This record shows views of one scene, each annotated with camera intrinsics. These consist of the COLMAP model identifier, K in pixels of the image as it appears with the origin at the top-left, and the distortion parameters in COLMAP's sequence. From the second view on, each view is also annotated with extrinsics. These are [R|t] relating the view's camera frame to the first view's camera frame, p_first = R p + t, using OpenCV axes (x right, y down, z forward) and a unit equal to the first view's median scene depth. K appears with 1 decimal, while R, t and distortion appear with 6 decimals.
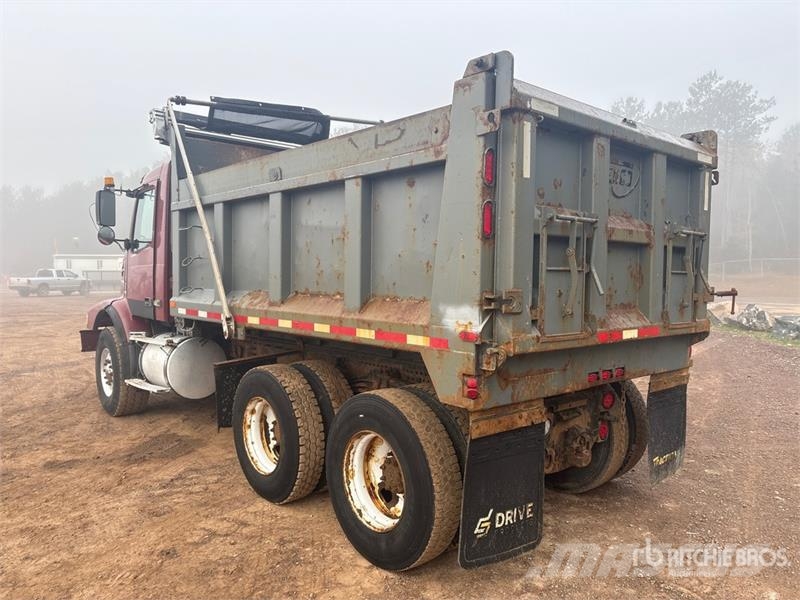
lens RADIAL K [[600.8, 0, 400.0], [0, 600.8, 300.0], [0, 0, 1]] dist [0.044777, -0.036155]
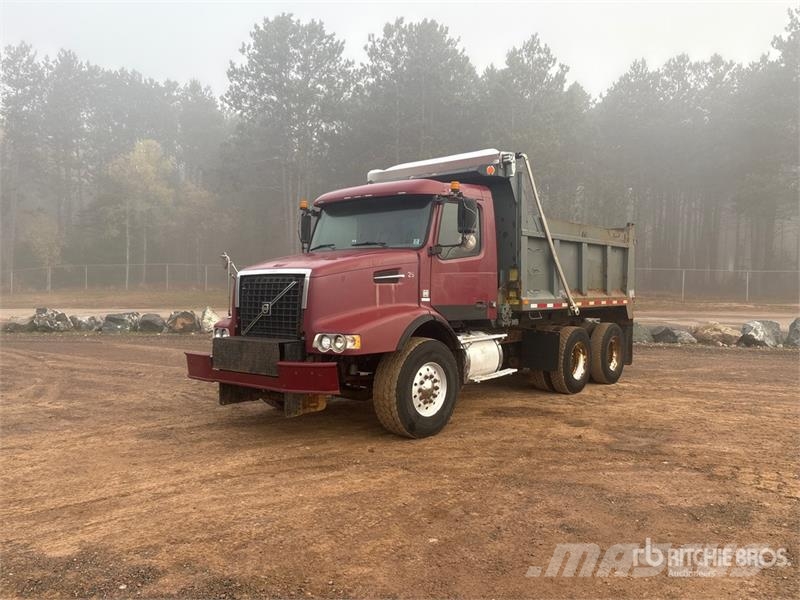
lens RADIAL K [[655.9, 0, 400.0], [0, 655.9, 300.0], [0, 0, 1]] dist [0.035824, -0.010627]
pose [[-0.143642, -0.028420, 0.989222, -2.533655], [0.038432, 0.998673, 0.034272, -0.084315], [-0.988883, 0.042941, -0.142359, 2.076346]]
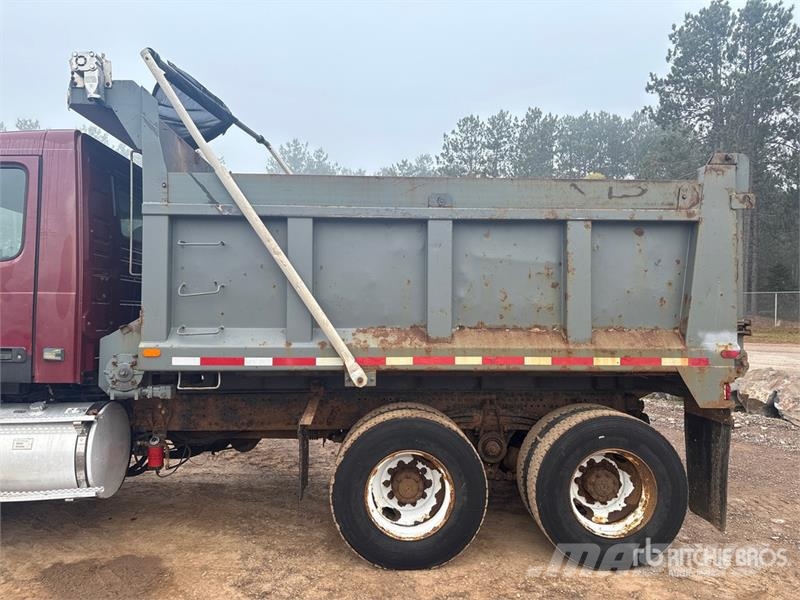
lens RADIAL K [[600.8, 0, 400.0], [0, 600.8, 300.0], [0, 0, 1]] dist [0.044777, -0.036155]
pose [[0.632895, 0.011141, 0.774158, -0.994964], [0.032493, 0.998633, -0.040936, -0.020429], [-0.773556, 0.051062, 0.631668, 0.496299]]
